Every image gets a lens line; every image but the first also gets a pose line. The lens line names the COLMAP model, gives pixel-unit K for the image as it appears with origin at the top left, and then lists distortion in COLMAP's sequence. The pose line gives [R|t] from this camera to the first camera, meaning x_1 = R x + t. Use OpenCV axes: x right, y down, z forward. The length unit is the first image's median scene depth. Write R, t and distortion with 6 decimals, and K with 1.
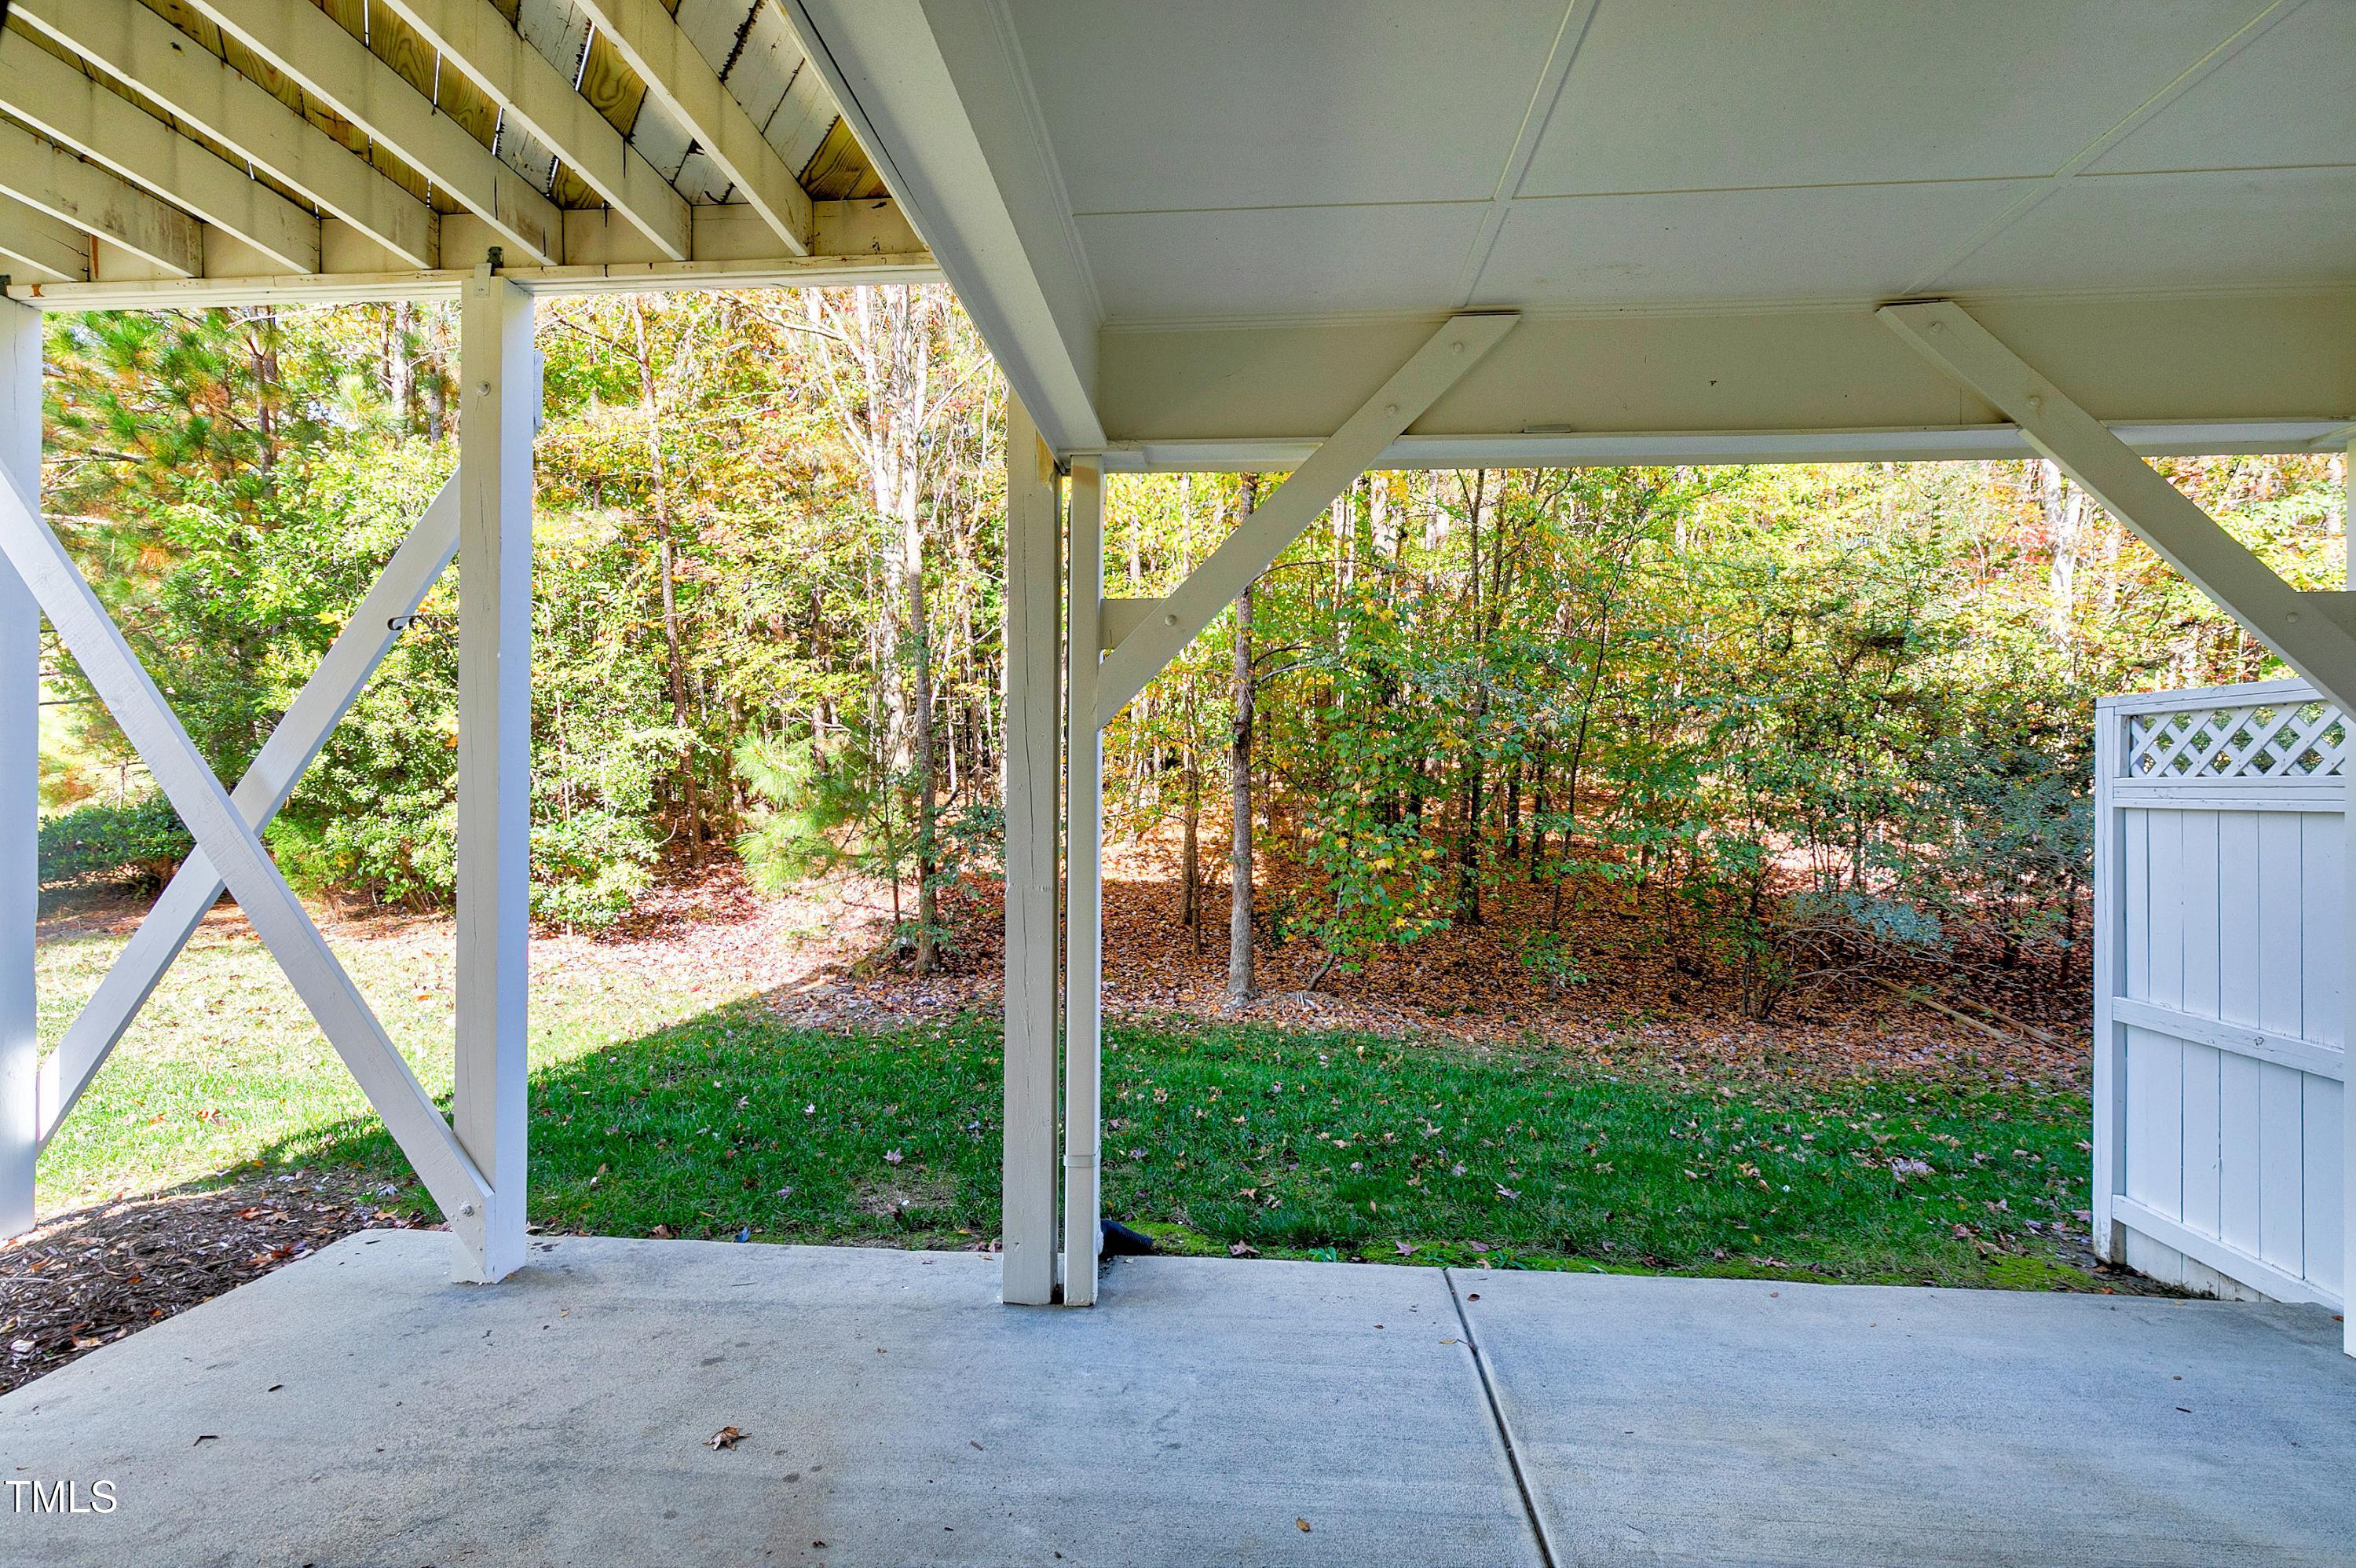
lens RADIAL K [[1072.2, 0, 1178.0], [0, 1072.2, 784.0], [0, 0, 1]] dist [0.008328, -0.000339]
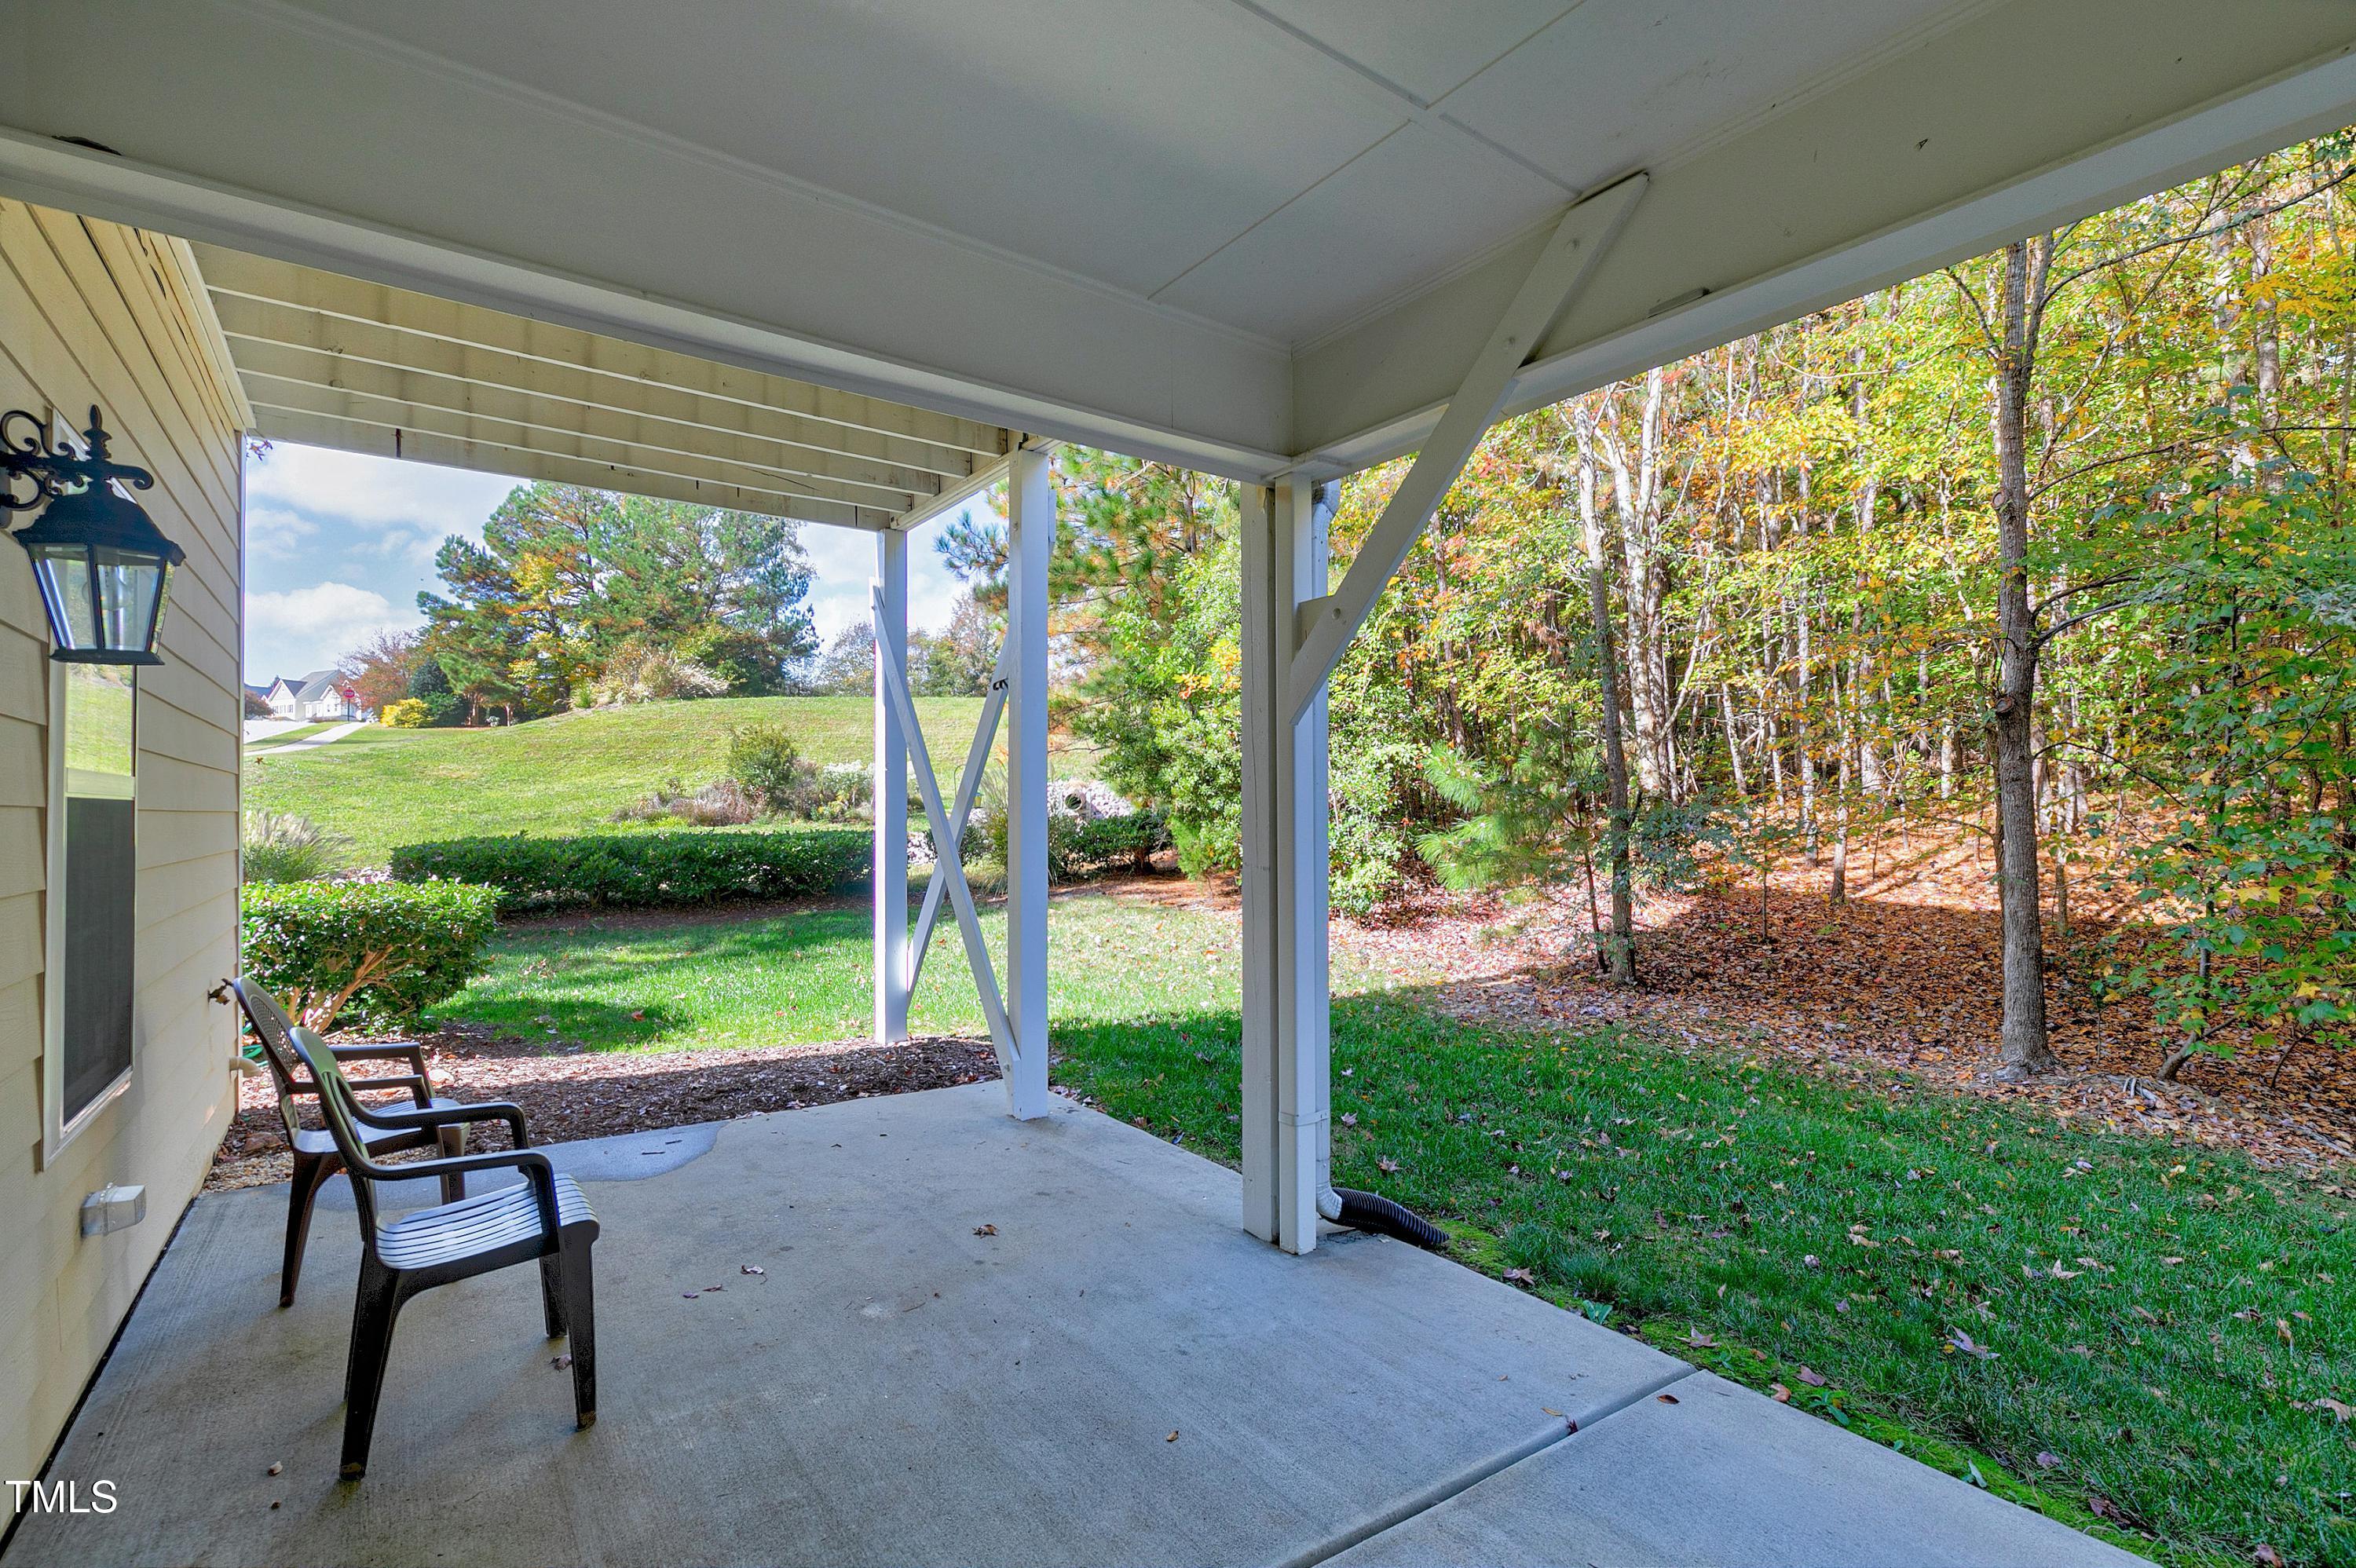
lens RADIAL K [[1086.1, 0, 1178.0], [0, 1086.1, 784.0], [0, 0, 1]] dist [0.013612, -0.000158]
pose [[0.641349, -0.025129, -0.766837, 0.623068], [0.014079, 0.999681, -0.020984, 0.029178], [0.767120, 0.002662, 0.641498, 0.181629]]
